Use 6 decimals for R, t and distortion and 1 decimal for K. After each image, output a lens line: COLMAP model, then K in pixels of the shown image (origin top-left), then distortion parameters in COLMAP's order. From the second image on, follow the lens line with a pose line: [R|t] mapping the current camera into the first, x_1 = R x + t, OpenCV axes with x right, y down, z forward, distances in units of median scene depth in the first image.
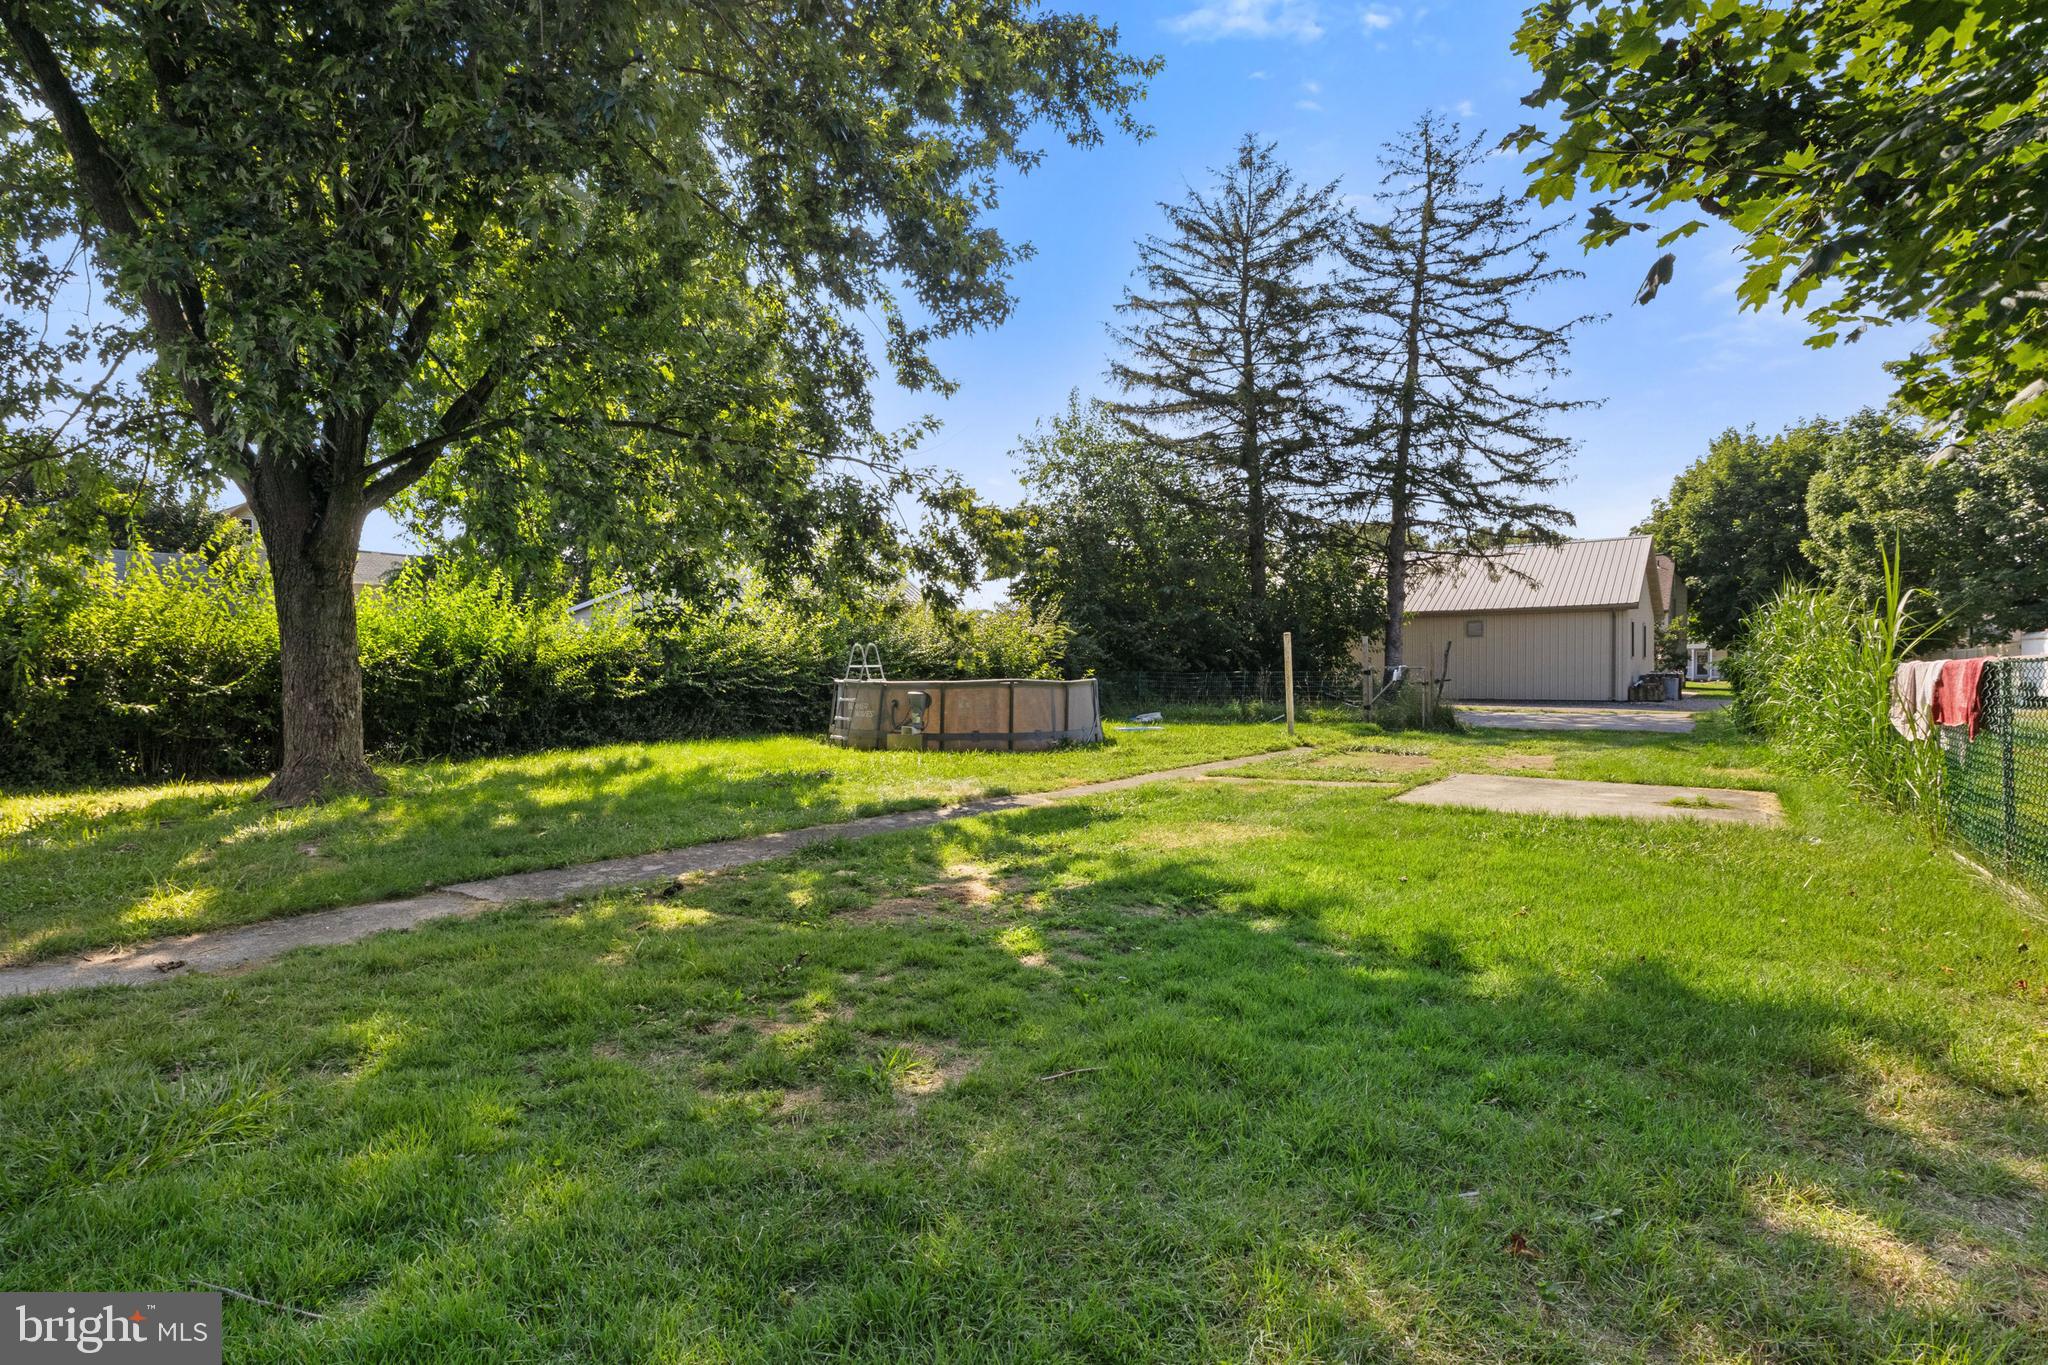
lens RADIAL K [[1006.0, 0, 984.2], [0, 1006.0, 681.5], [0, 0, 1]] dist [-0.000107, 0.000041]
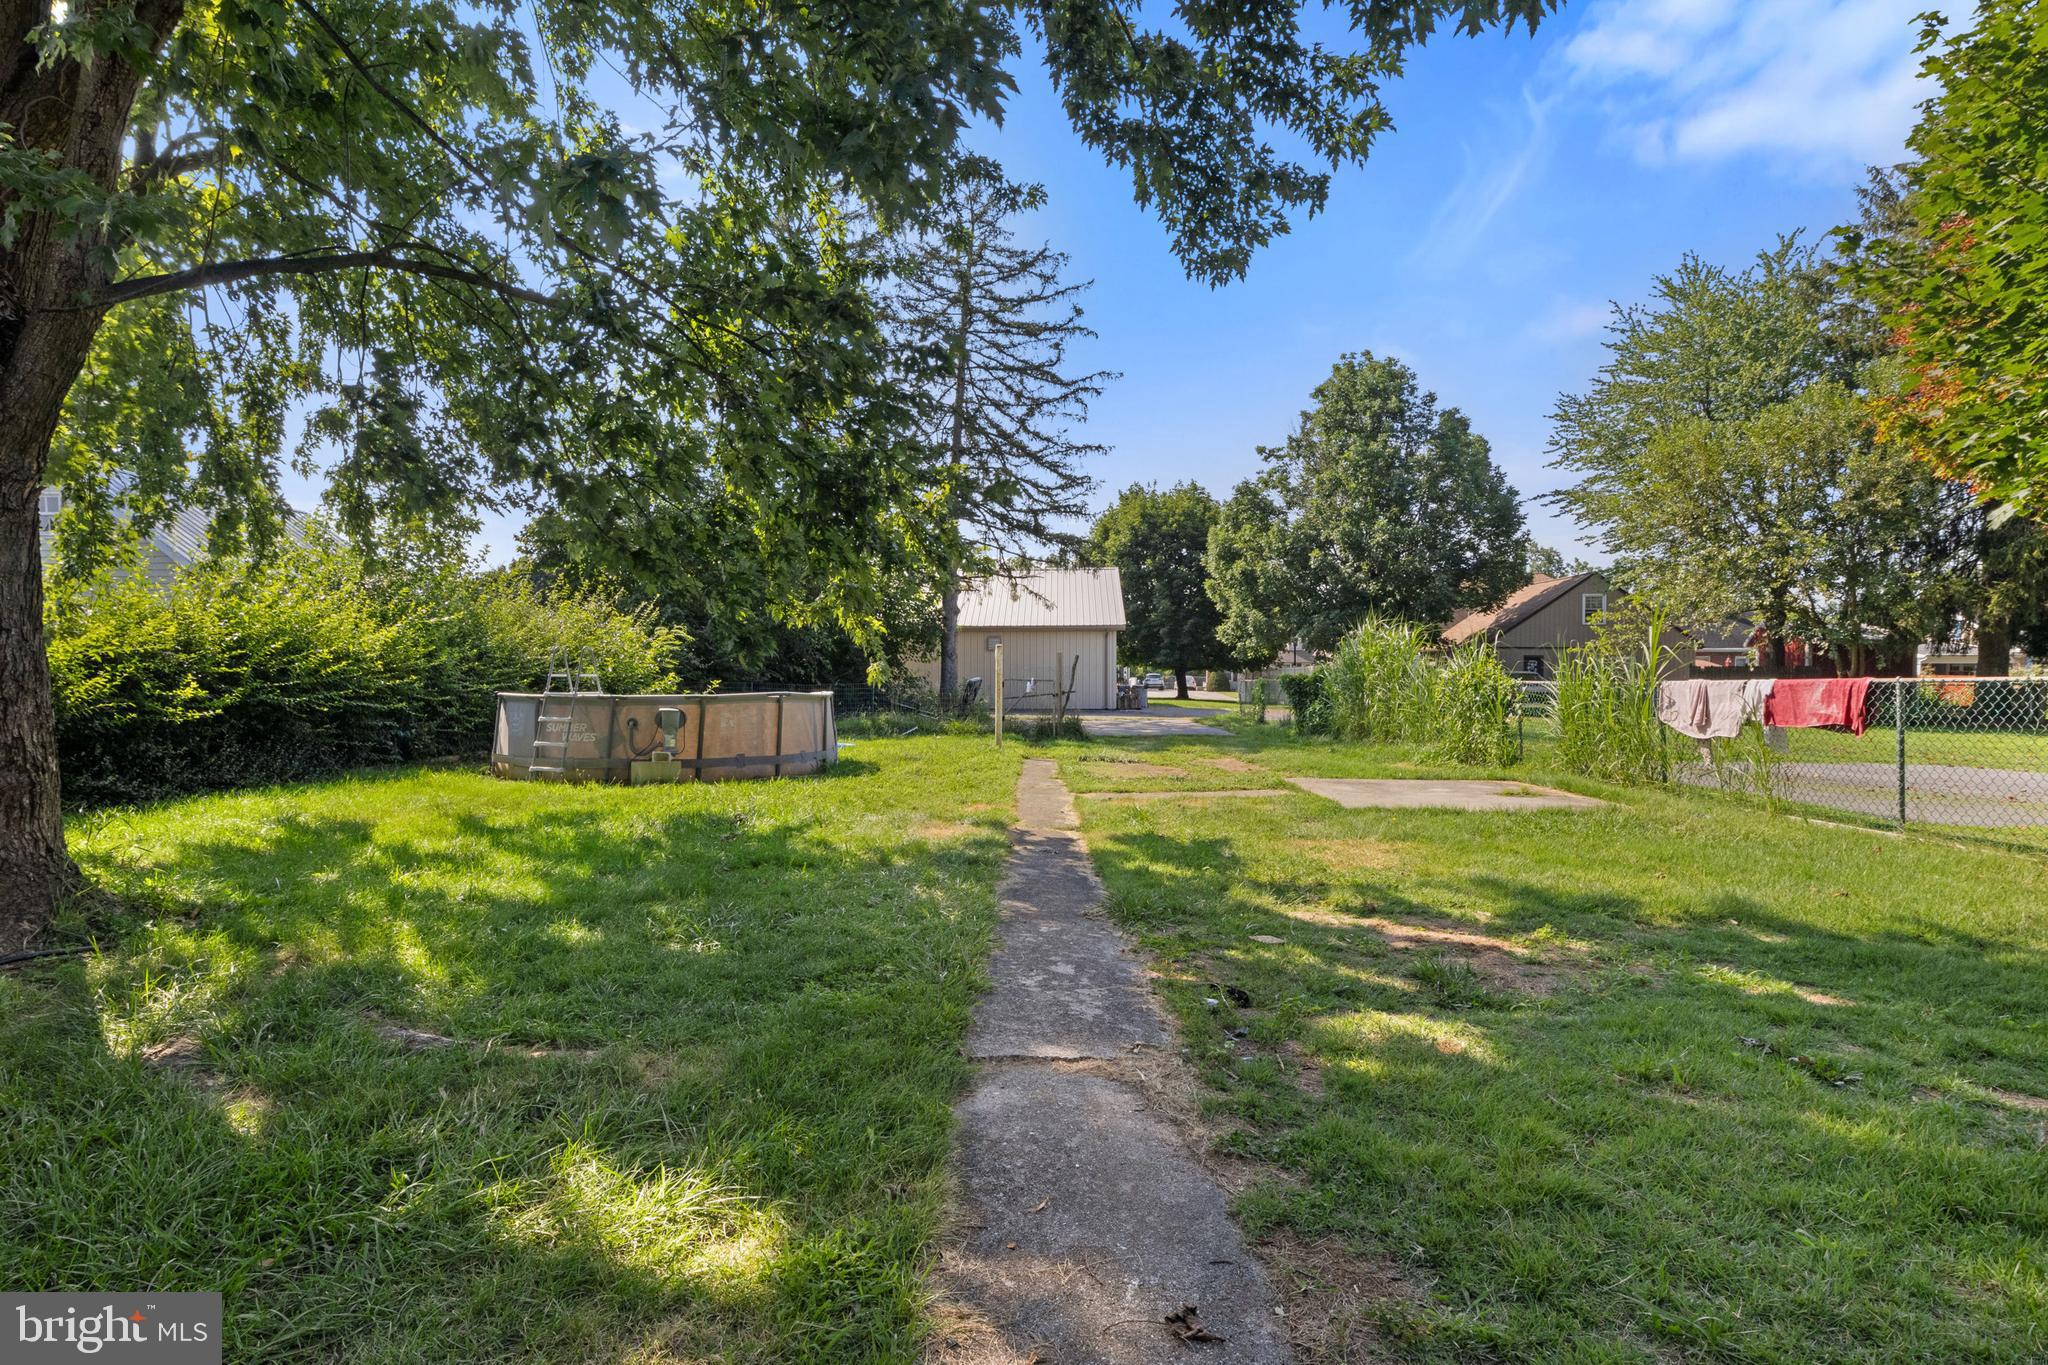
lens RADIAL K [[1030.1, 0, 1015.5], [0, 1030.1, 701.7], [0, 0, 1]] dist [-0.005356, -0.001458]
pose [[0.830976, -0.006897, 0.556266, -0.128649], [0.001552, 0.999948, 0.010079, -0.001063], [-0.556306, -0.007512, 0.830943, 0.076241]]
